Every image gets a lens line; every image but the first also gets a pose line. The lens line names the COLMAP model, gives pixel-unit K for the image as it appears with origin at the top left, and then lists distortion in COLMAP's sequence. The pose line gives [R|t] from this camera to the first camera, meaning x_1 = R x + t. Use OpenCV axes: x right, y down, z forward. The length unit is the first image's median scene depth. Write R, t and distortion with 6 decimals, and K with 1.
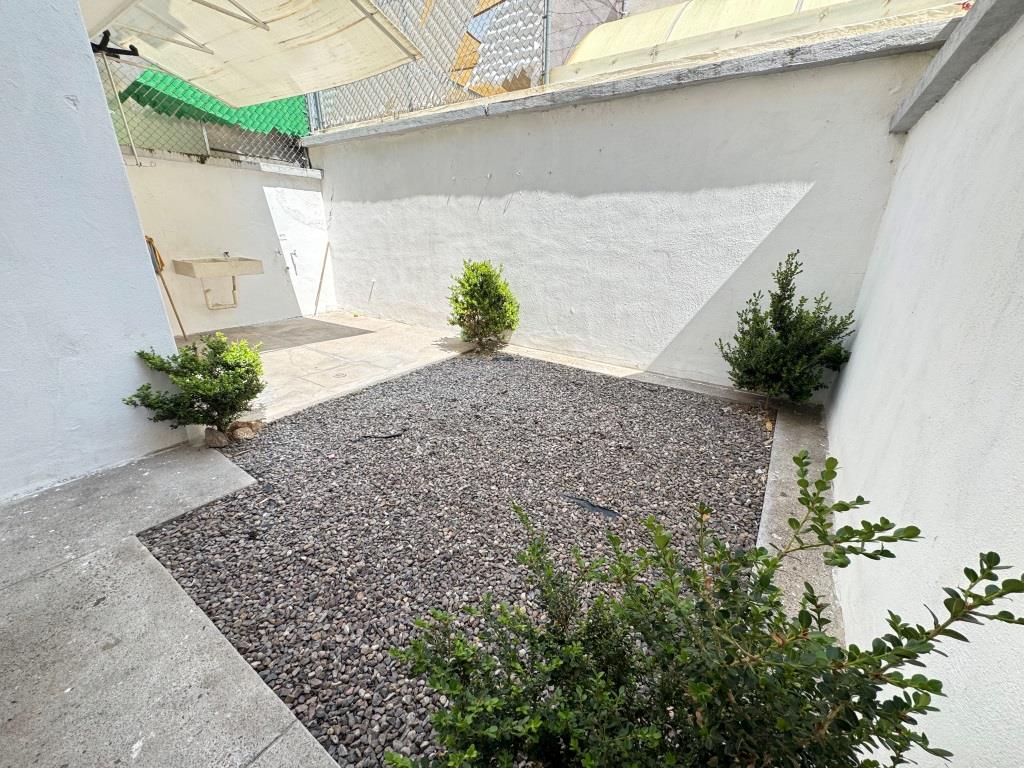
lens RADIAL K [[407.3, 0, 512.1], [0, 407.3, 380.3], [0, 0, 1]] dist [-0.002246, 0.000328]
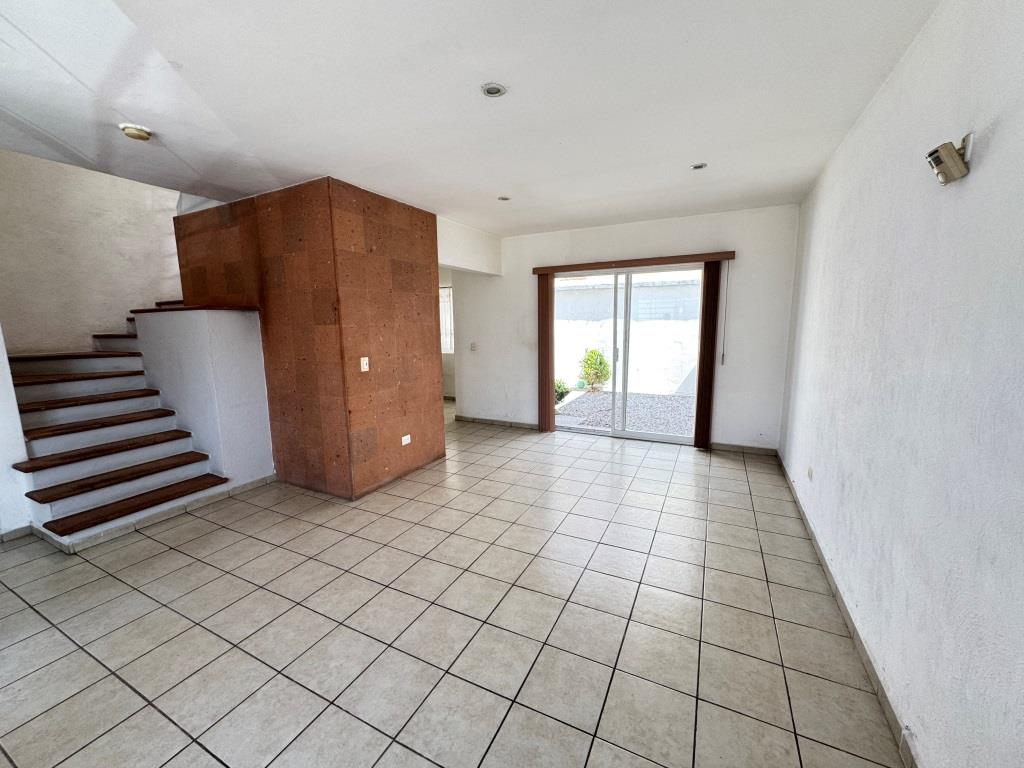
lens RADIAL K [[407.3, 0, 510.7], [0, 407.3, 383.2], [0, 0, 1]] dist [-0.002246, 0.000328]
pose [[0.990551, -0.046841, 0.128895, -0.878292], [0.072453, 0.976734, -0.201847, 0.320759], [-0.116441, 0.209279, 0.970898, -1.117926]]
